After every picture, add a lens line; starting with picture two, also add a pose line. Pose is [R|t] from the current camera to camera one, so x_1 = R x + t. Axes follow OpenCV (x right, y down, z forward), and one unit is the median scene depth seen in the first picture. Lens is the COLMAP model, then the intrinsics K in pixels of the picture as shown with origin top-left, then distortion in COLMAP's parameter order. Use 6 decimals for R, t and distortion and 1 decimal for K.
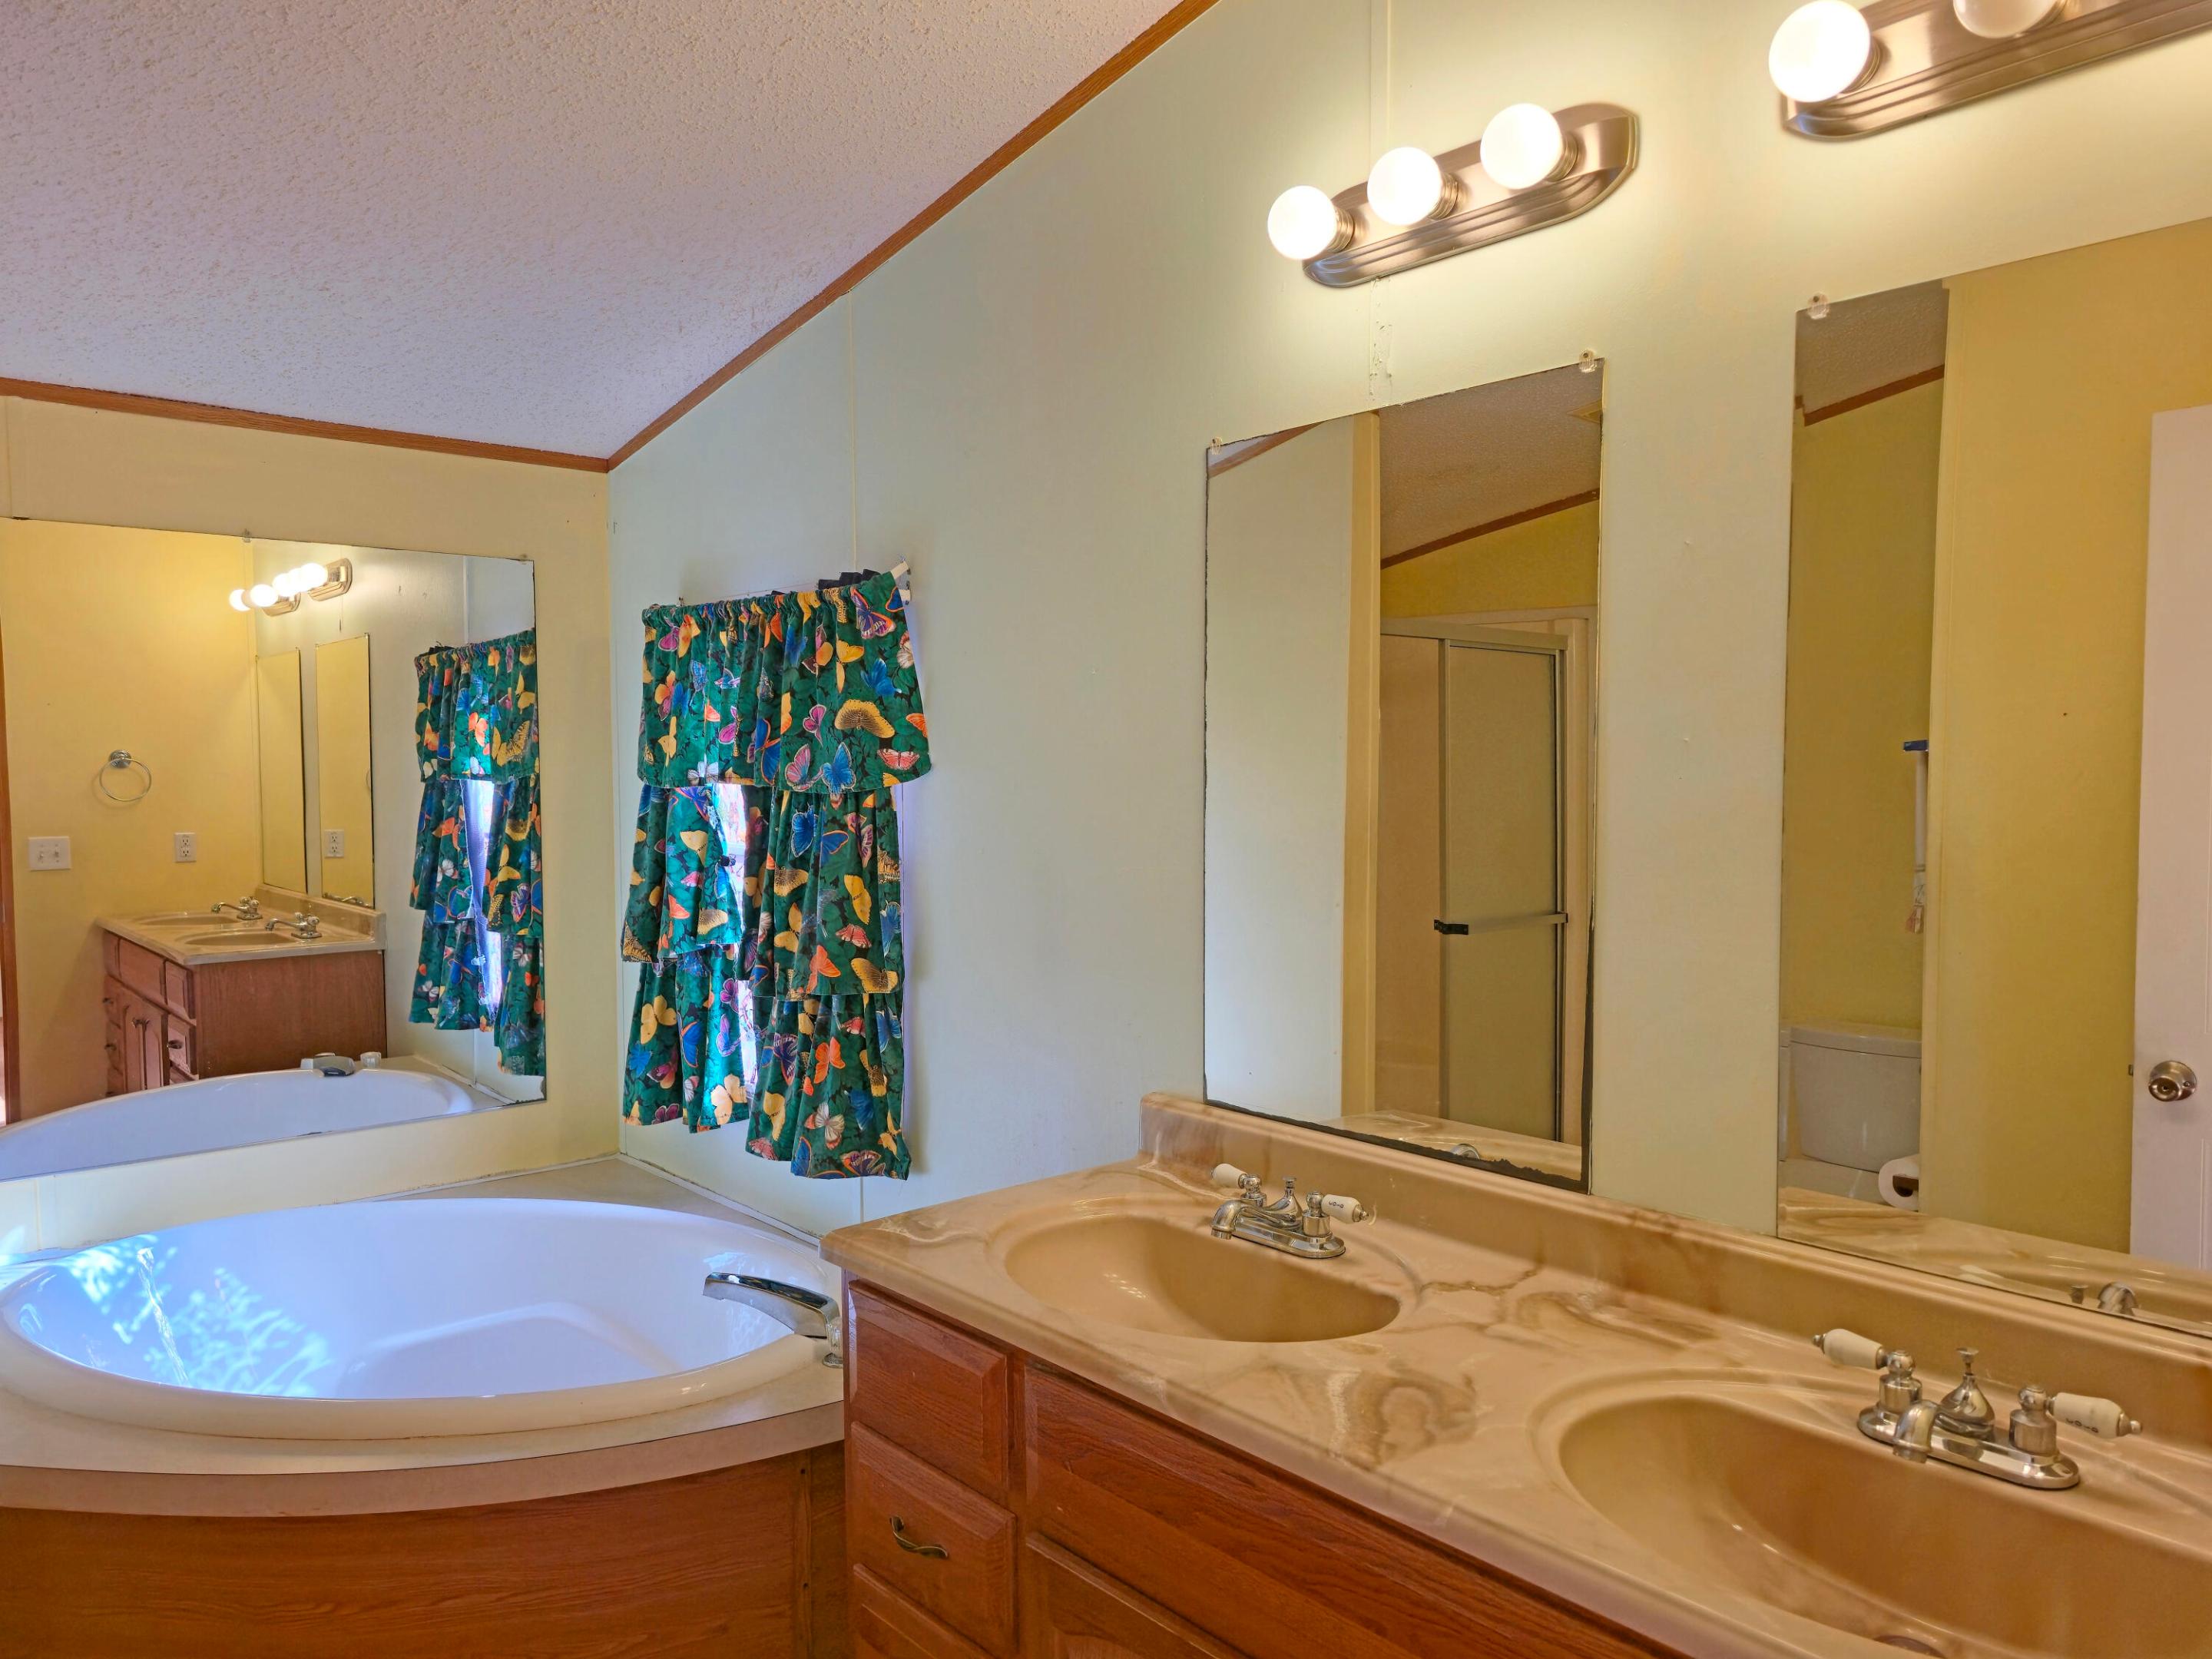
lens RADIAL K [[1480.3, 0, 1102.1], [0, 1480.3, 834.2], [0, 0, 1]] dist [0.051460, -0.065811]
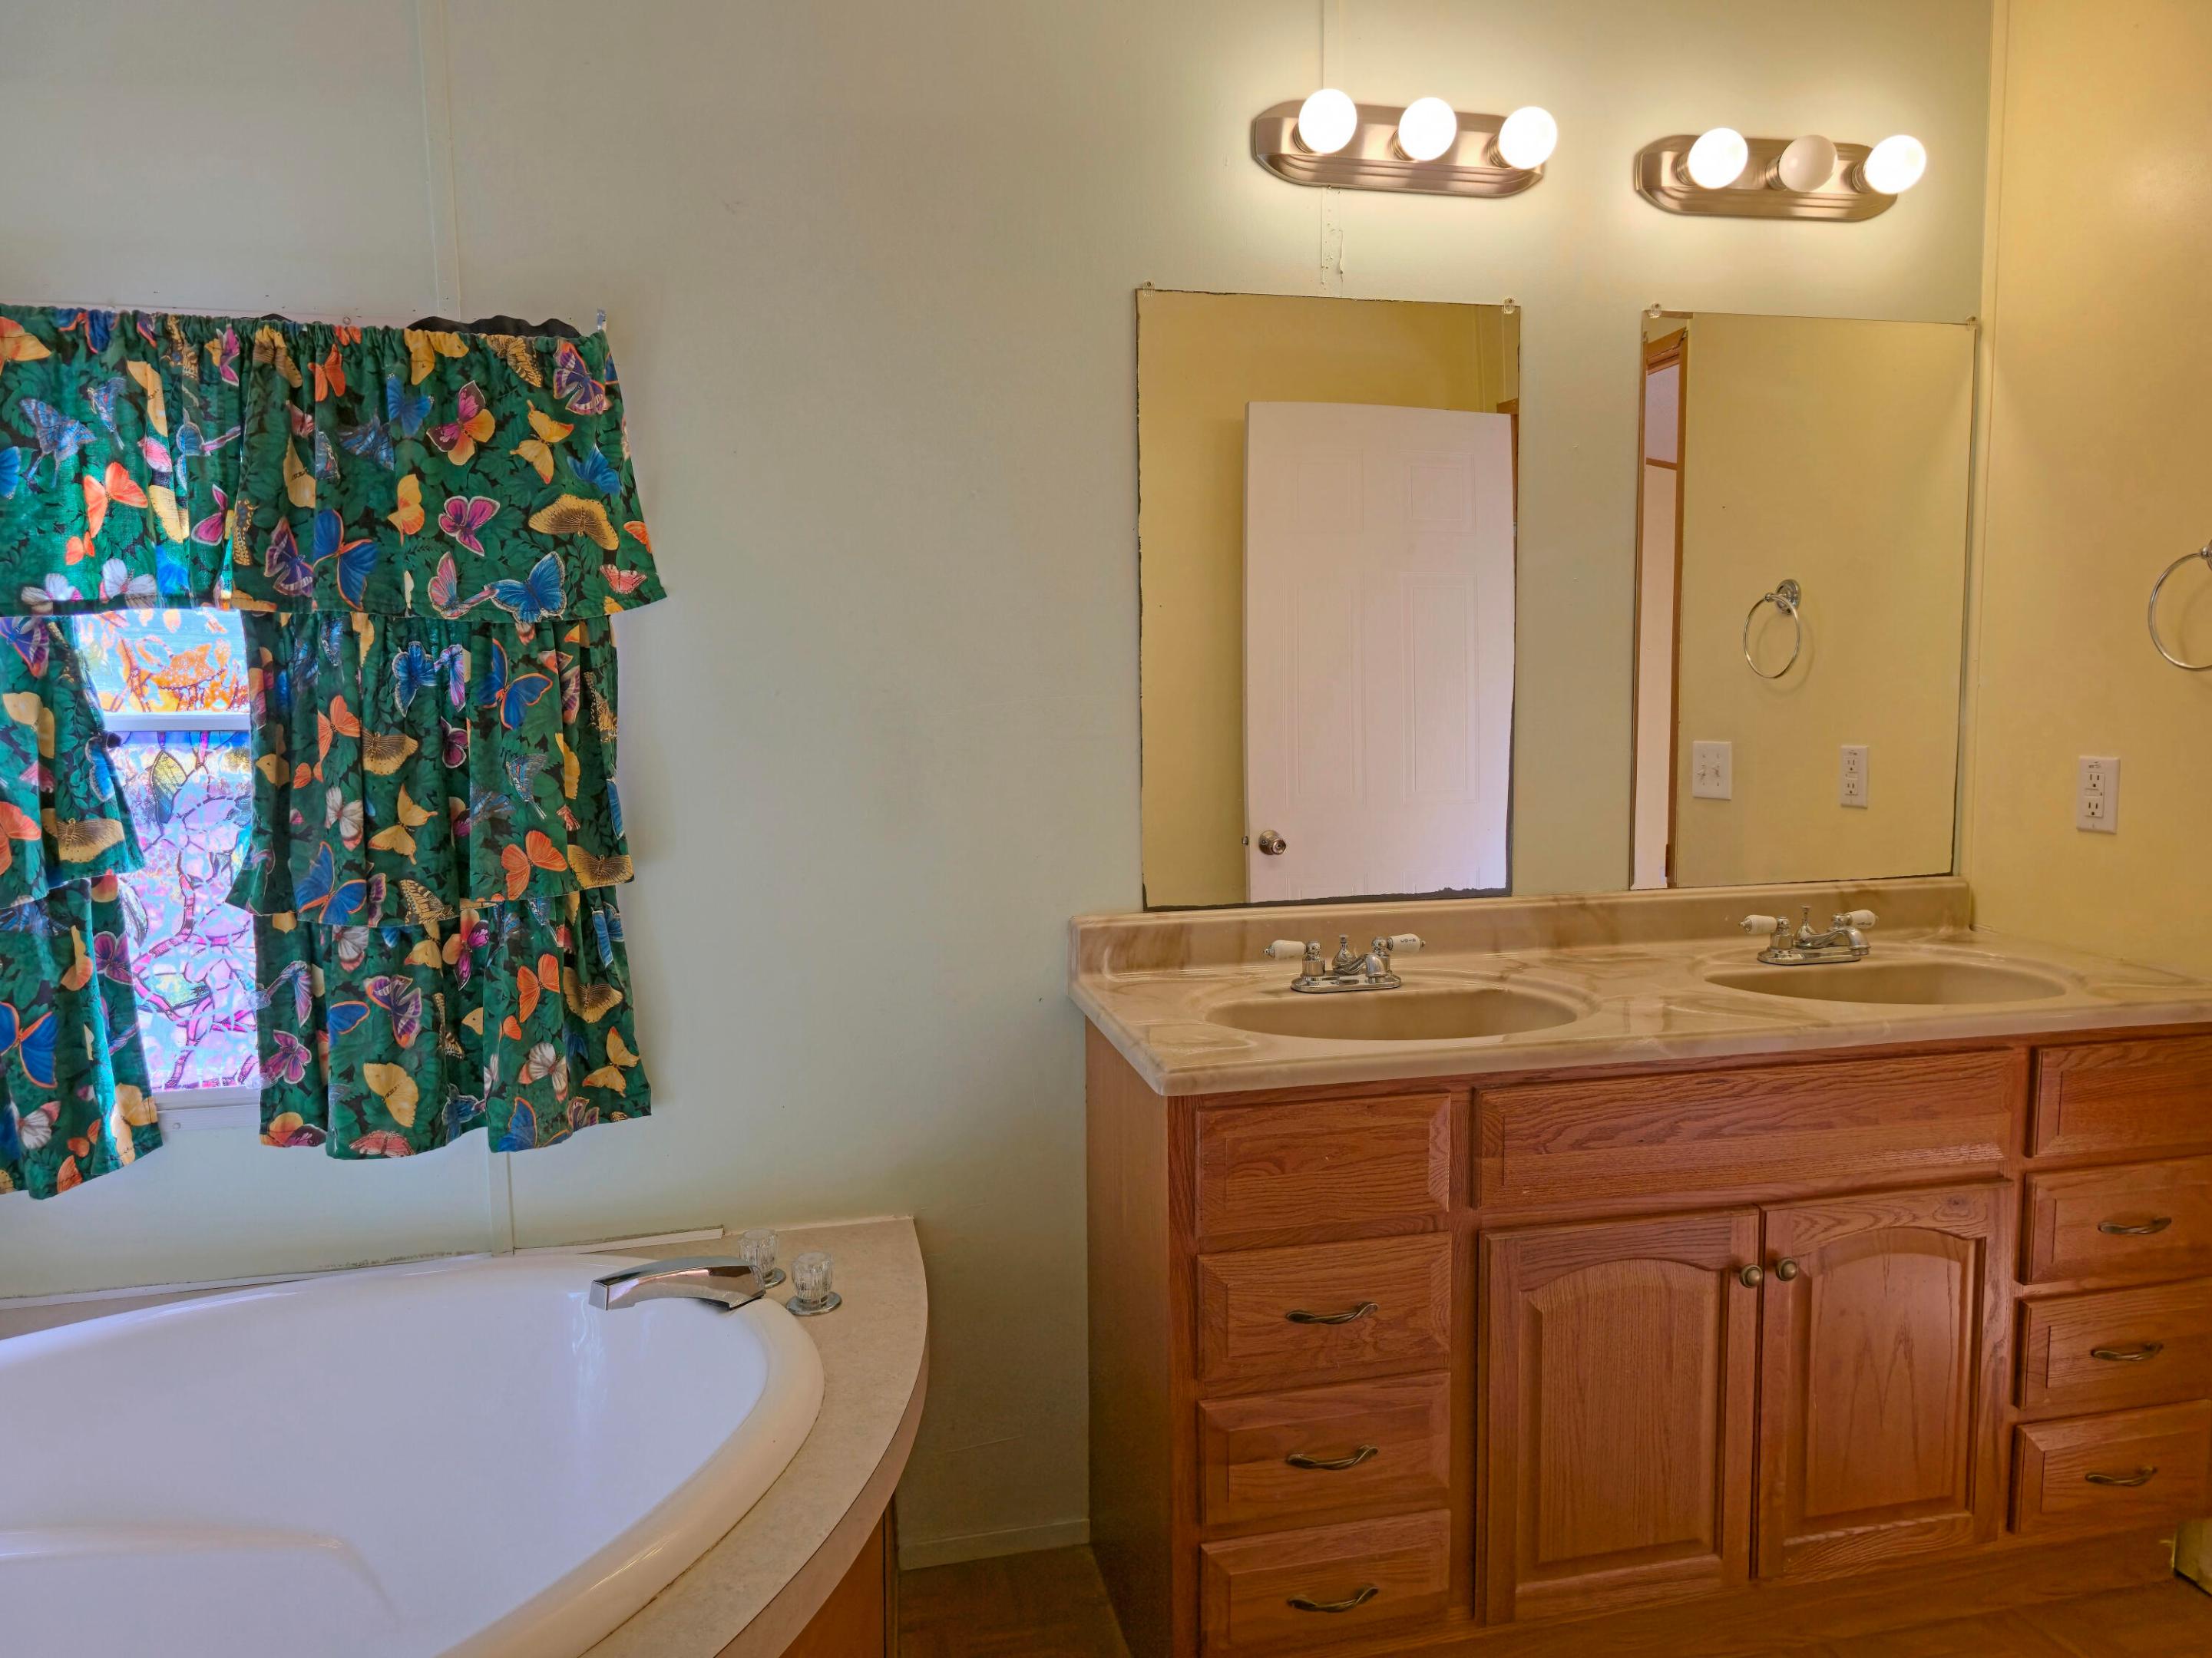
lens RADIAL K [[1480.1, 0, 1102.1], [0, 1480.1, 833.7], [0, 0, 1]] dist [0.051460, -0.065811]
pose [[0.488810, -0.085843, 0.868157, -0.690408], [0.047130, 0.996292, 0.071977, 0.036777], [-0.871116, 0.005733, 0.491043, 0.396754]]
